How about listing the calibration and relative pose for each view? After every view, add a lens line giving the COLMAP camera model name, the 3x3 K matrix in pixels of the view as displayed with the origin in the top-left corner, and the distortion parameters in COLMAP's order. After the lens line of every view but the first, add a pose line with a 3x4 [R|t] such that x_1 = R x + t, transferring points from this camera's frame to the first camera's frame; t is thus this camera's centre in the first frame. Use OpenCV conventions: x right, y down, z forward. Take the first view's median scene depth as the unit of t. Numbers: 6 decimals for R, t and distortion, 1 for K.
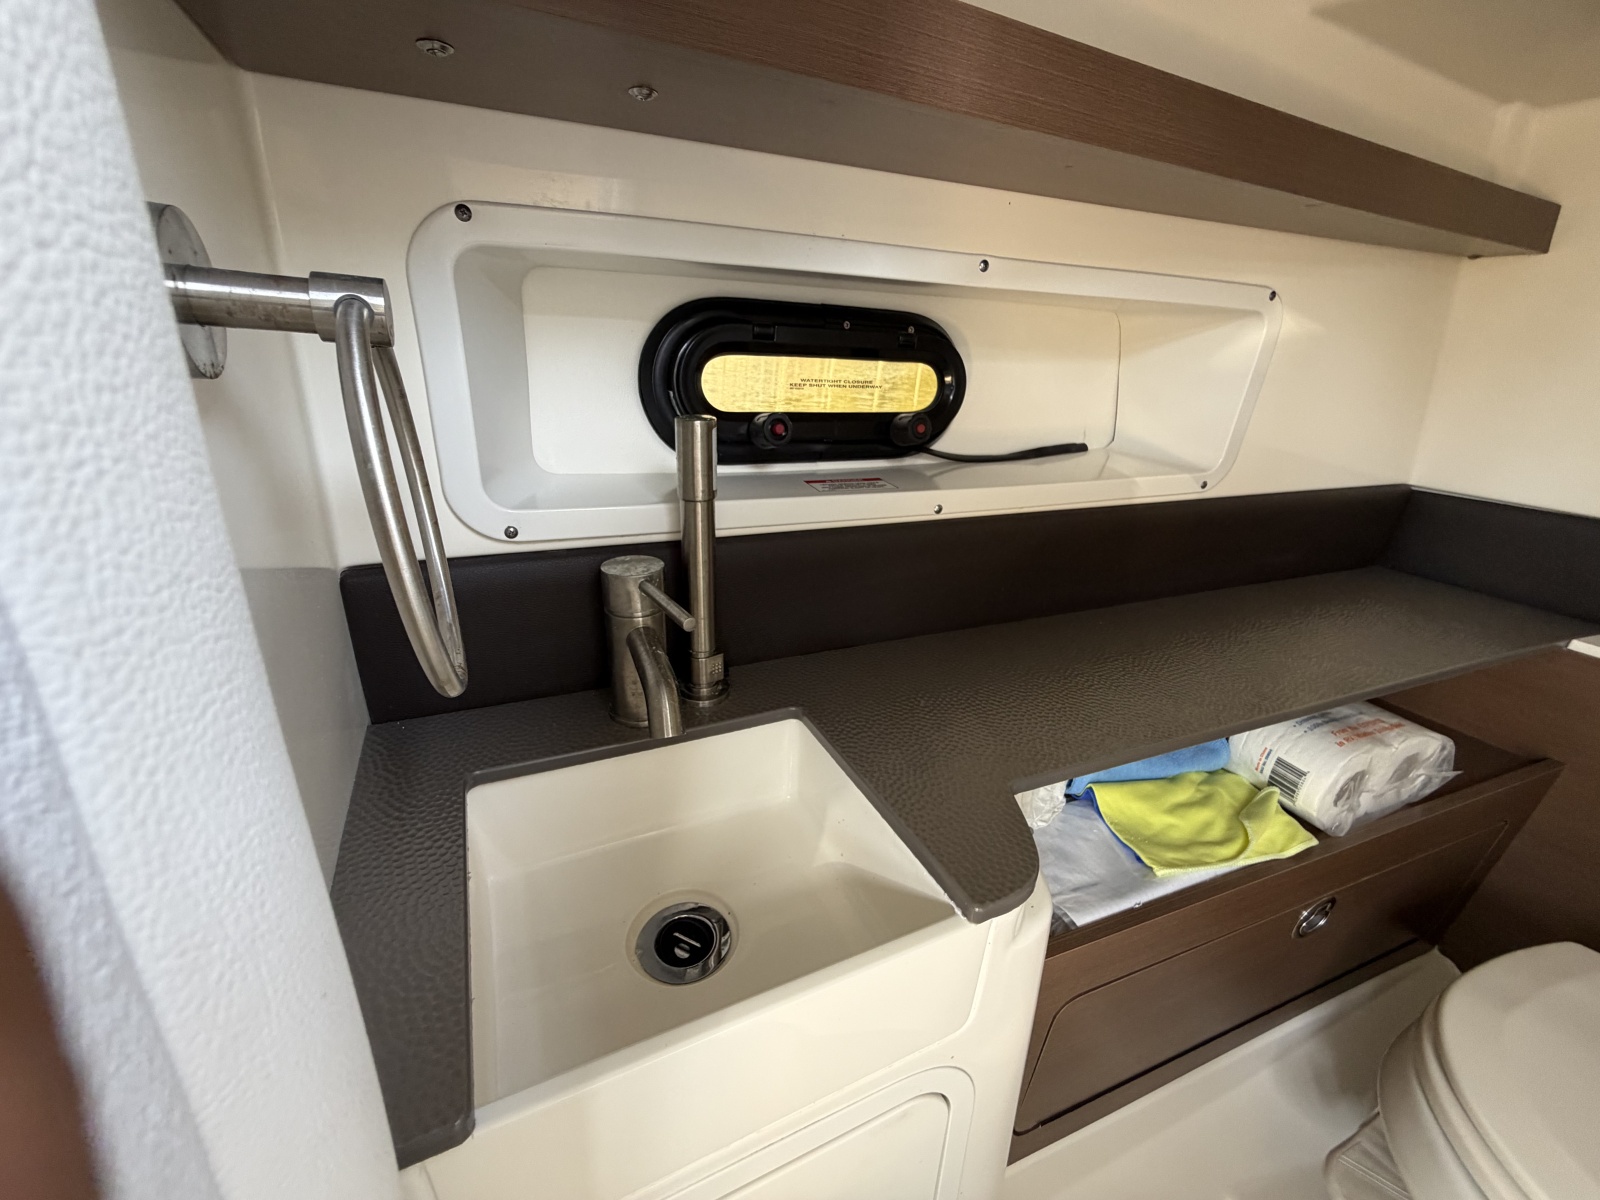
lens RADIAL K [[656.4, 0, 794.0], [0, 656.4, 597.6], [0, 0, 1]] dist [0.003979, -0.000226]
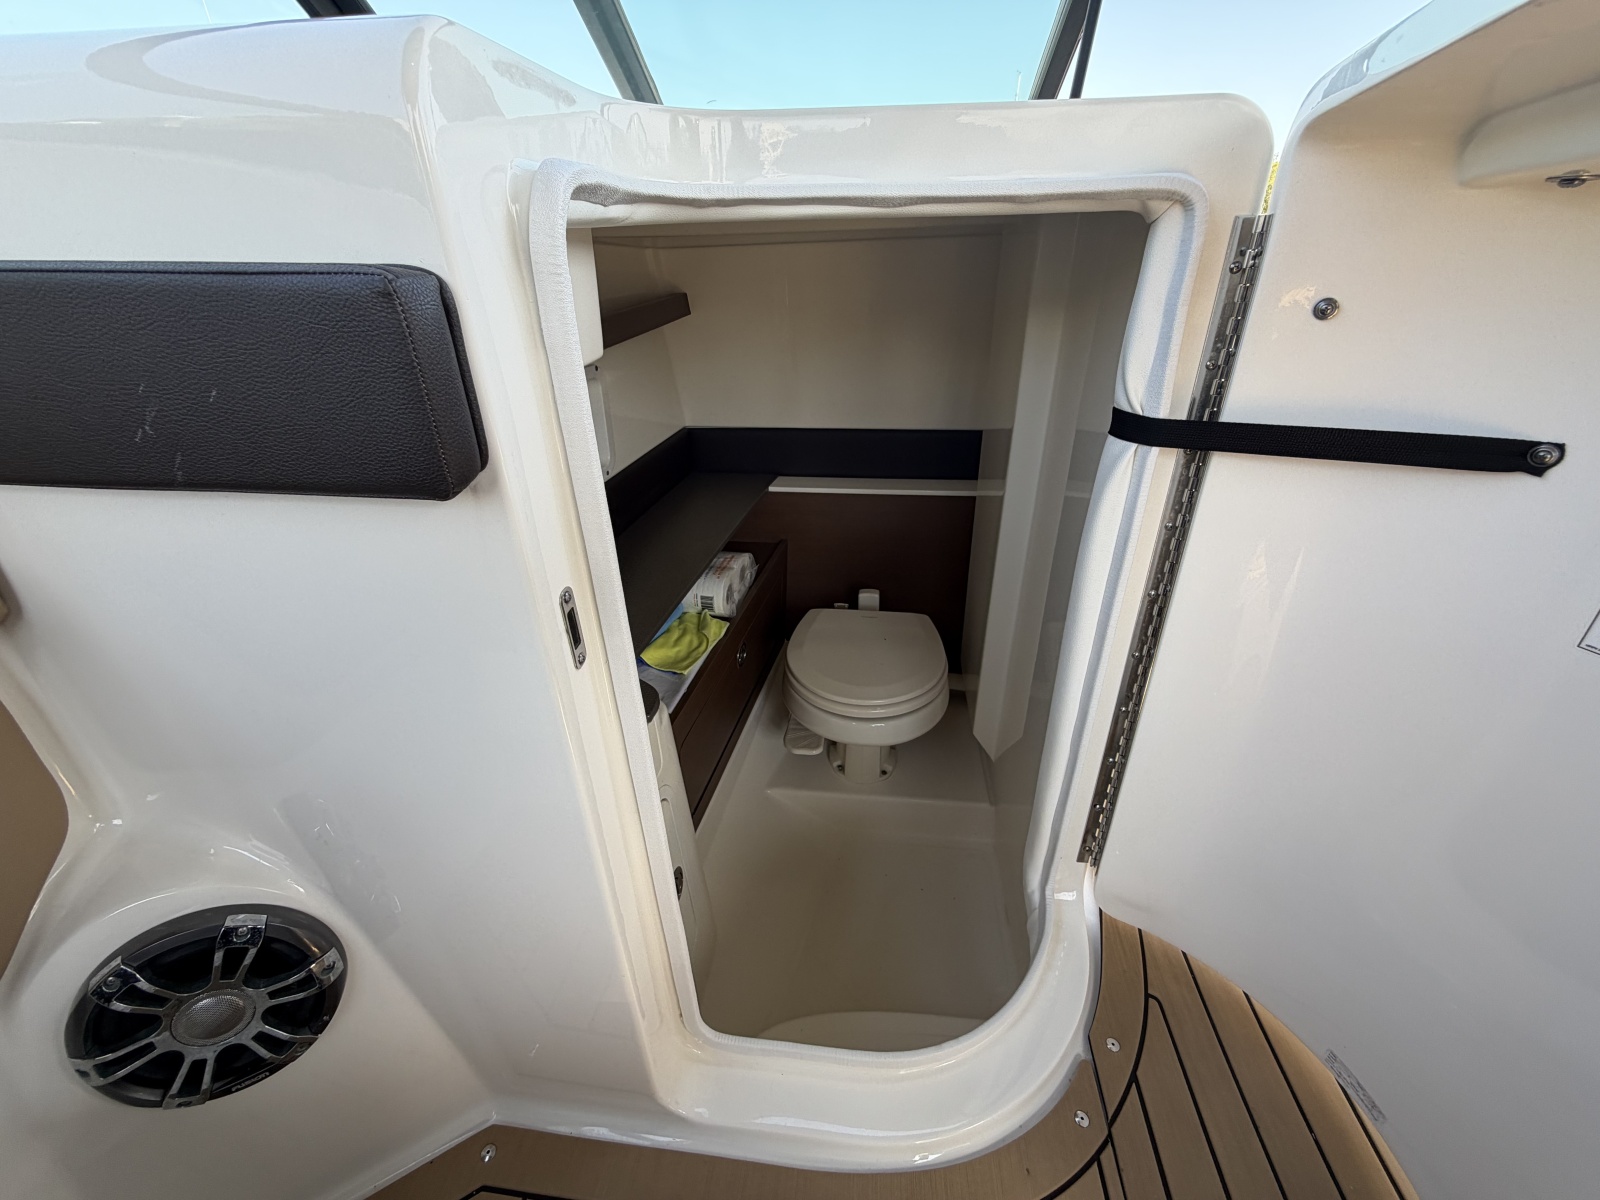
lens RADIAL K [[656.4, 0, 813.1], [0, 656.4, 590.3], [0, 0, 1]] dist [0.003979, -0.000226]
pose [[0.564423, -0.443254, 0.696386, -0.522146], [0.344868, 0.893076, 0.288931, -0.263956], [-0.749995, 0.077082, 0.656936, -0.656903]]
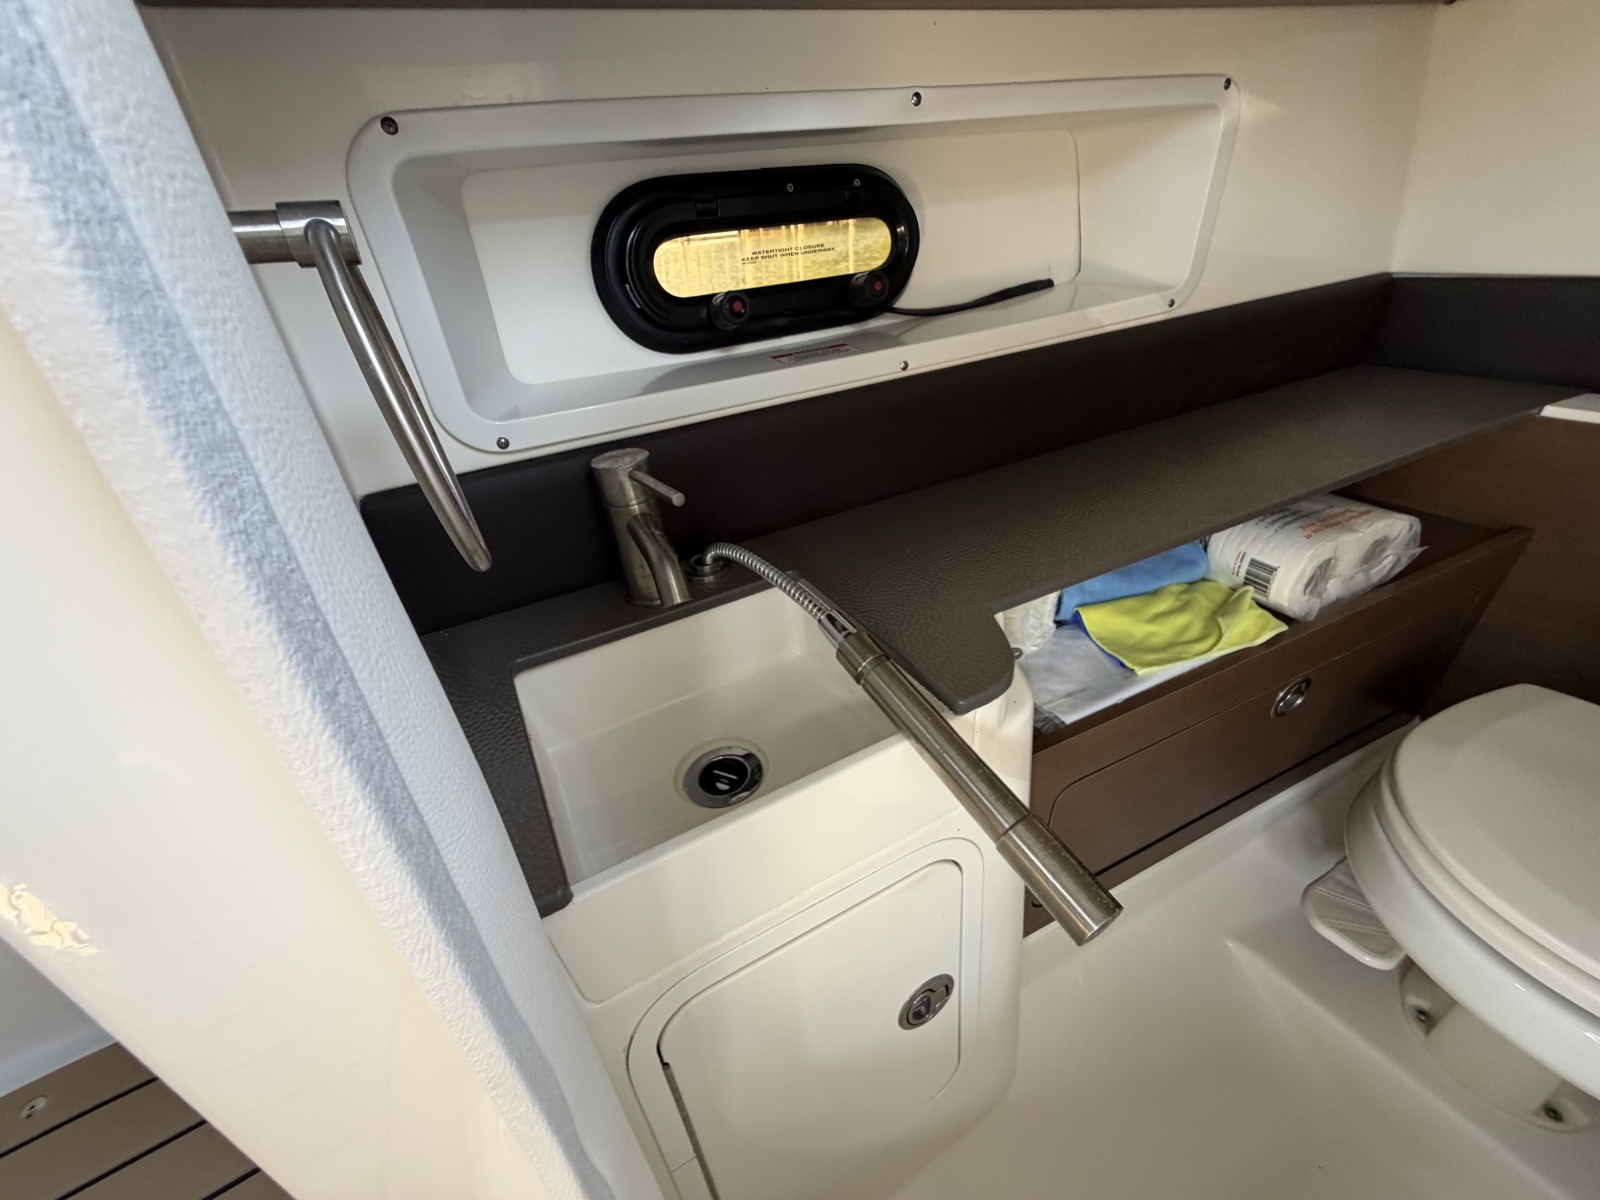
lens RADIAL K [[656.4, 0, 796.3], [0, 656.4, 602.7], [0, 0, 1]] dist [0.003979, -0.000226]
pose [[0.989239, -0.143544, -0.028298, 0.028181], [0.146196, 0.977351, 0.153007, 0.046028], [0.005694, -0.155498, 0.987820, -0.075528]]
